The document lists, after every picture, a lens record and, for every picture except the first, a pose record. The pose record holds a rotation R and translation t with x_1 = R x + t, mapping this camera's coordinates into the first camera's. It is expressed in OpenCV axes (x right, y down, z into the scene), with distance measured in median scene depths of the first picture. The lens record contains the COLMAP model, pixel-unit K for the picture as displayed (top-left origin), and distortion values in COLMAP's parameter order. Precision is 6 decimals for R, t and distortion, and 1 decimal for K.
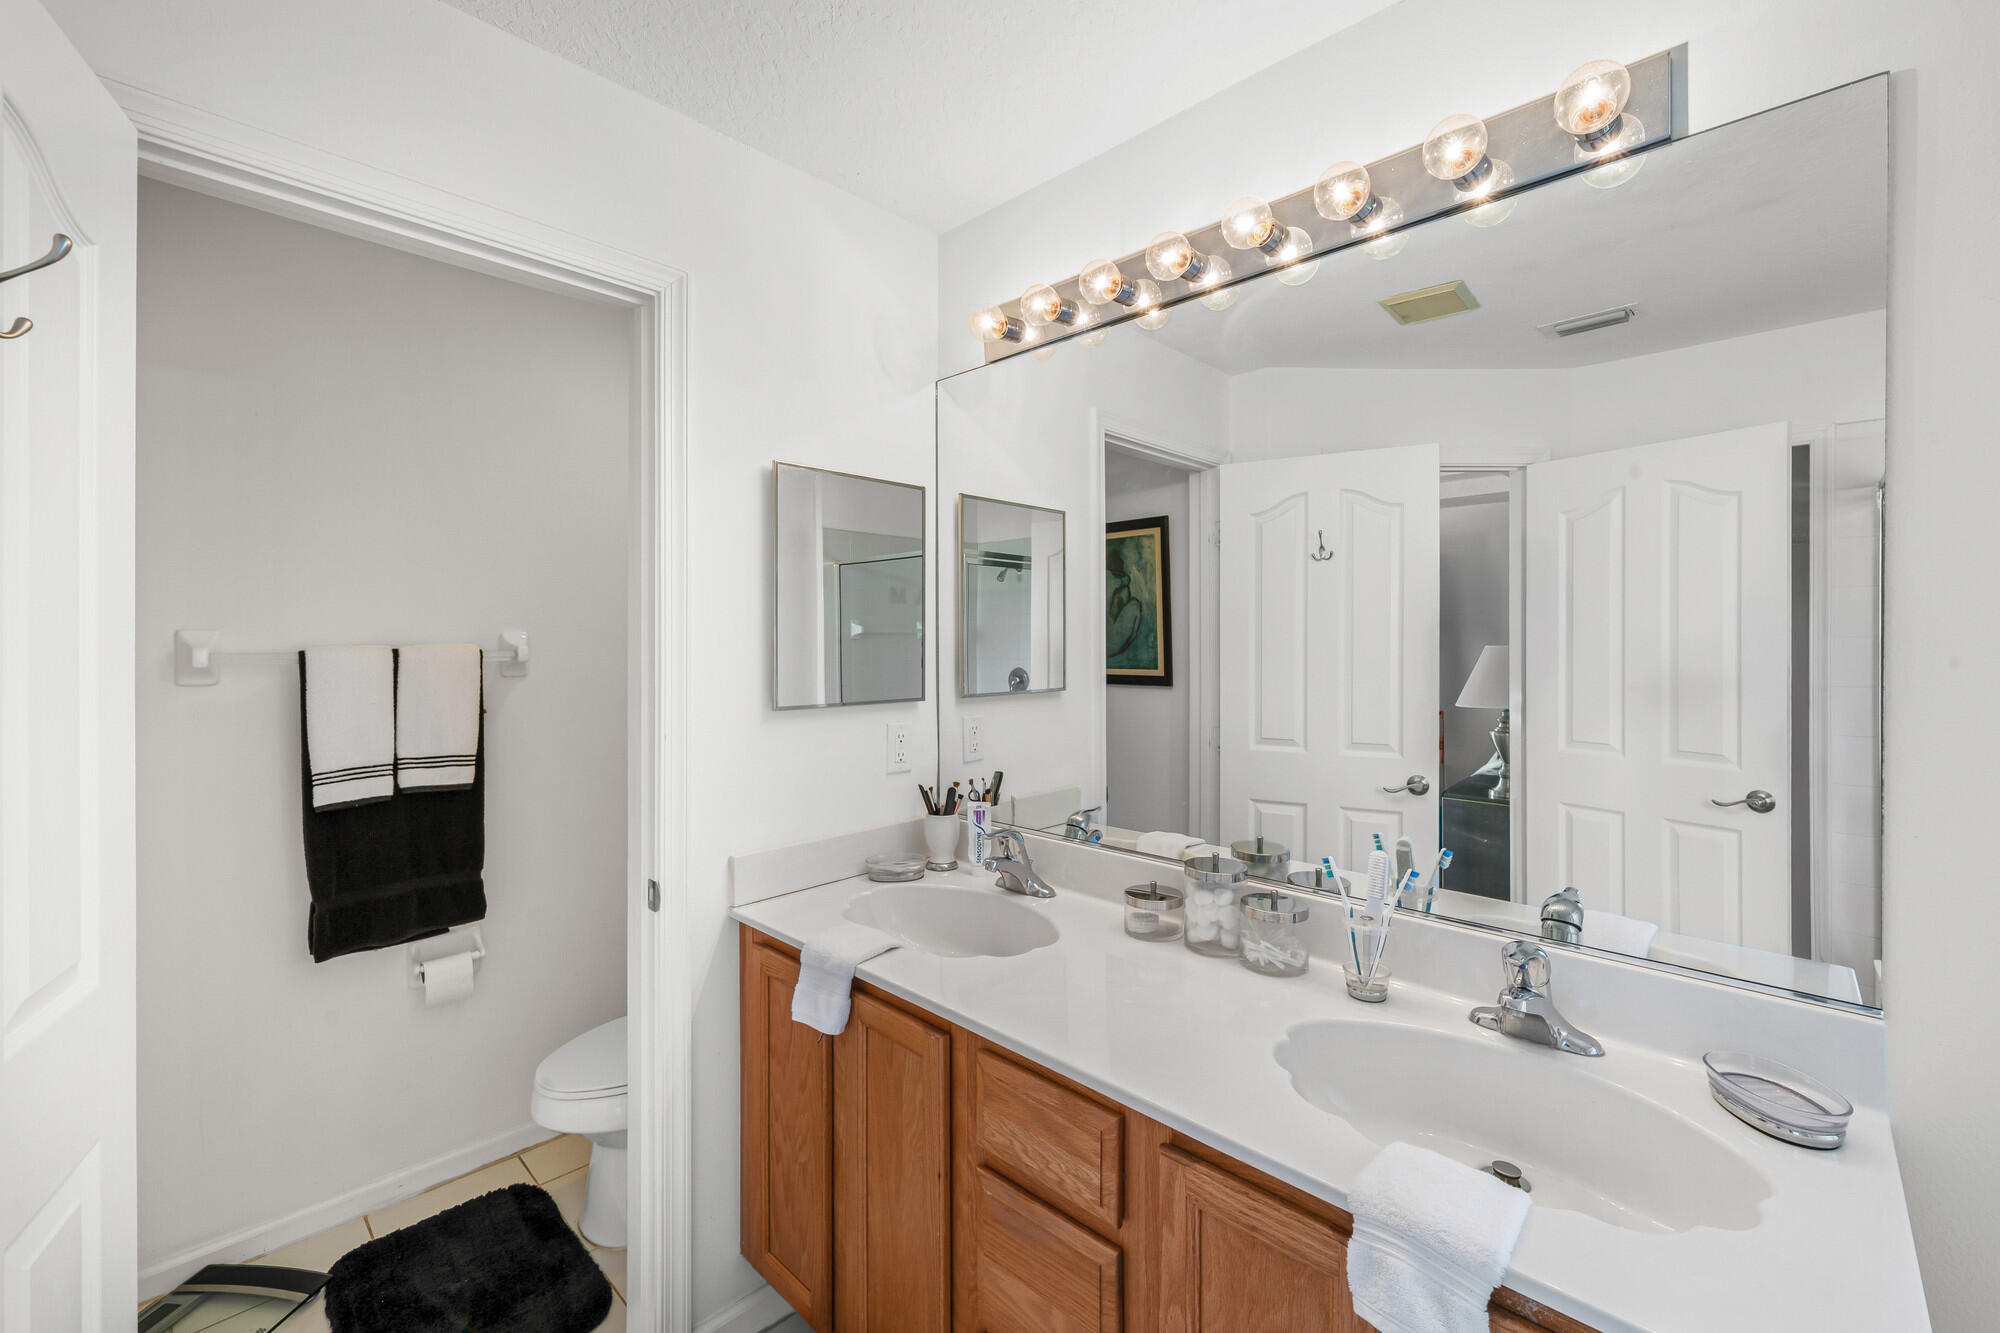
lens RADIAL K [[826.2, 0, 1001.6], [0, 826.2, 635.8], [0, 0, 1]] dist [0.000550, -0.000110]
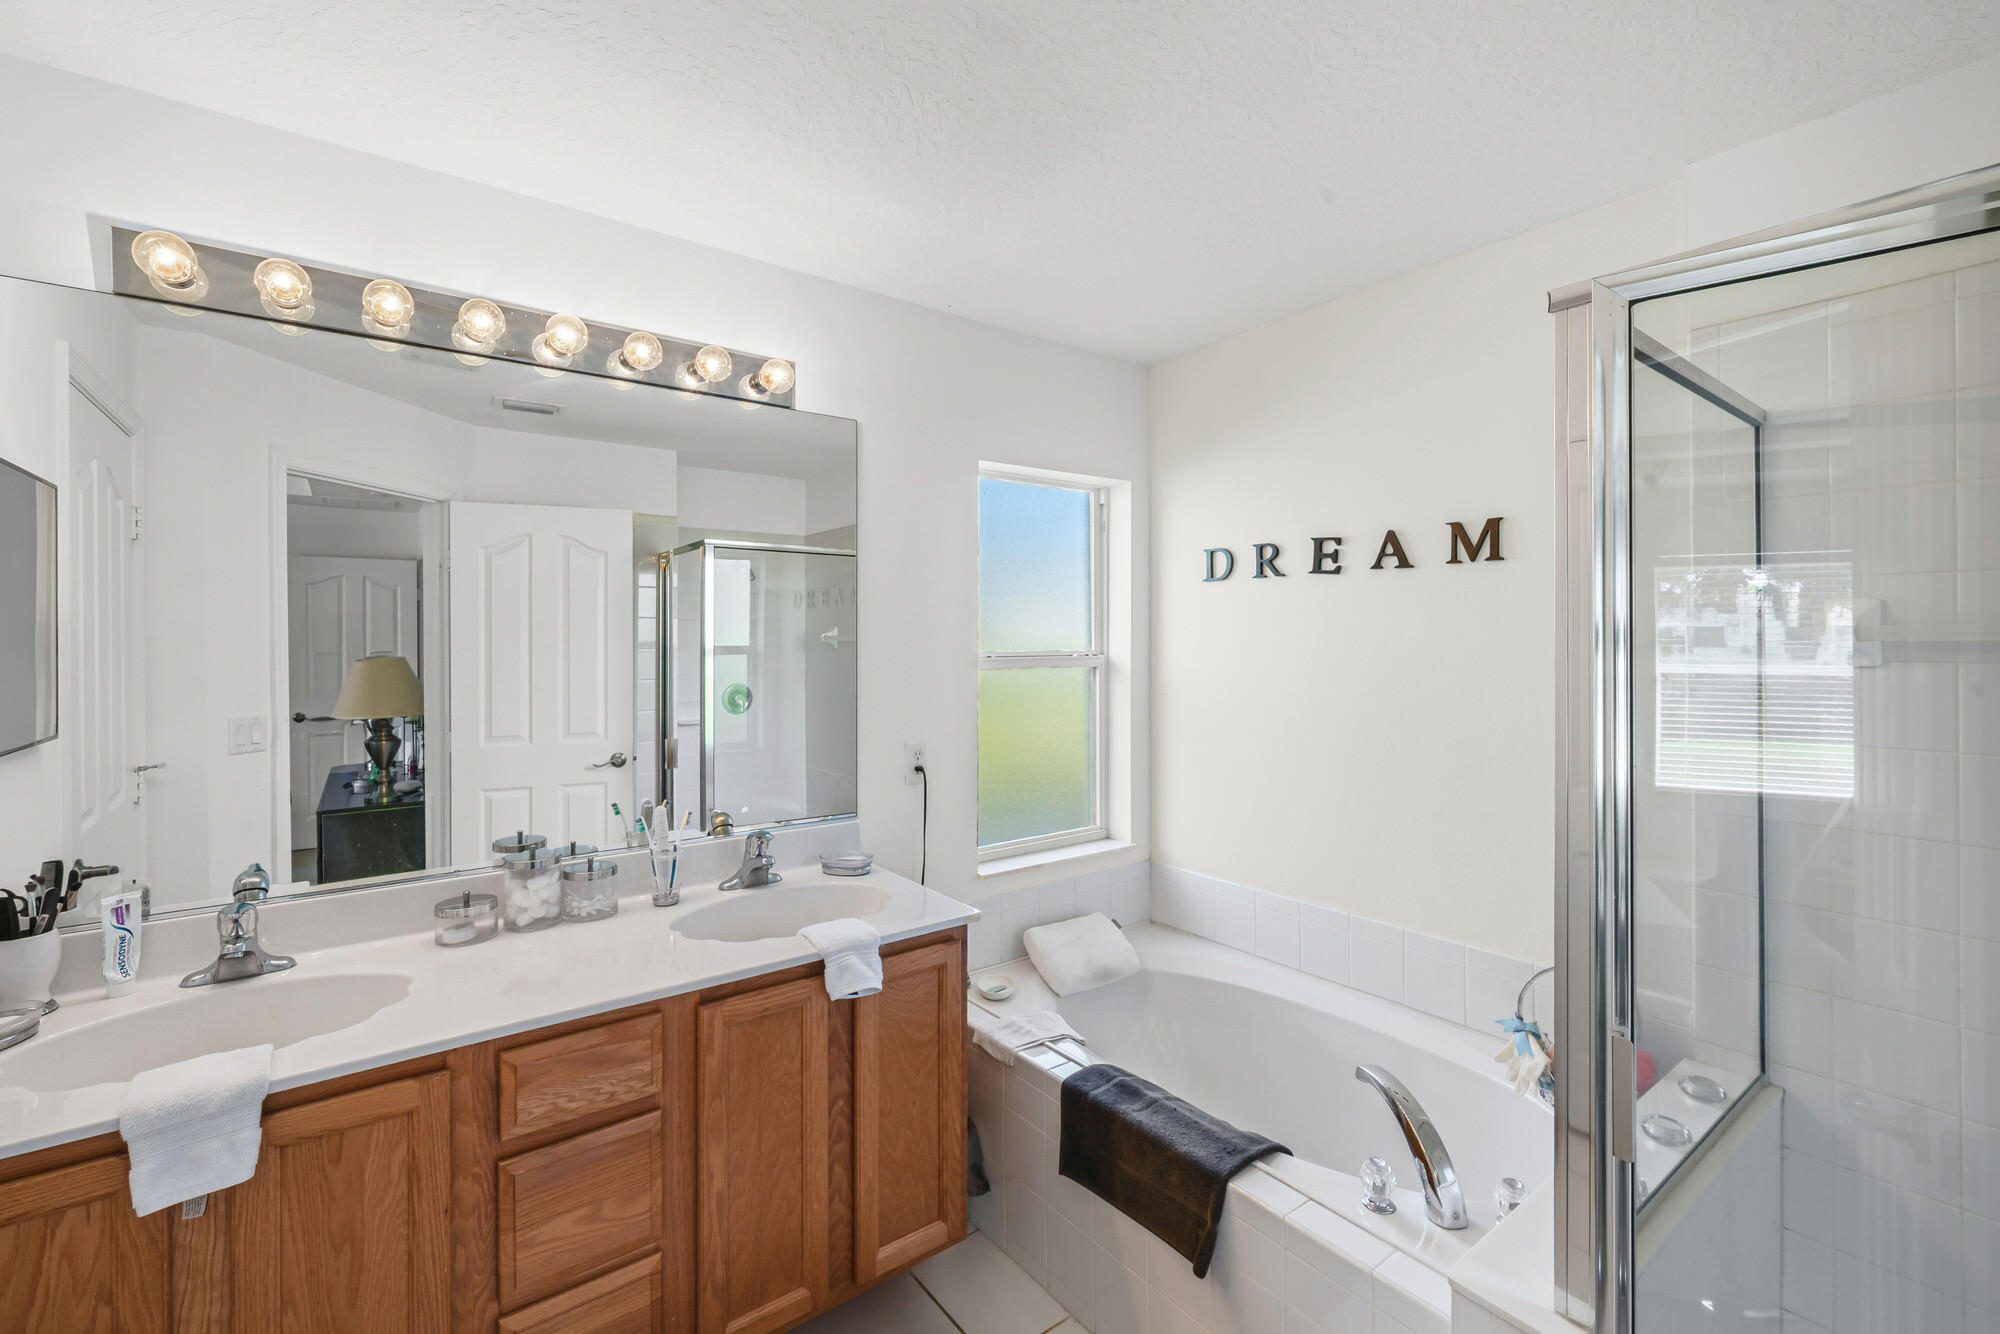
lens RADIAL K [[826.2, 0, 1001.6], [0, 826.2, 636.3], [0, 0, 1]] dist [0.000550, -0.000110]
pose [[0.166723, 0.001350, 0.986003, -0.915803], [0.002231, 0.999996, -0.001747, -0.038056], [-0.986001, 0.002491, 0.166719, 0.160531]]
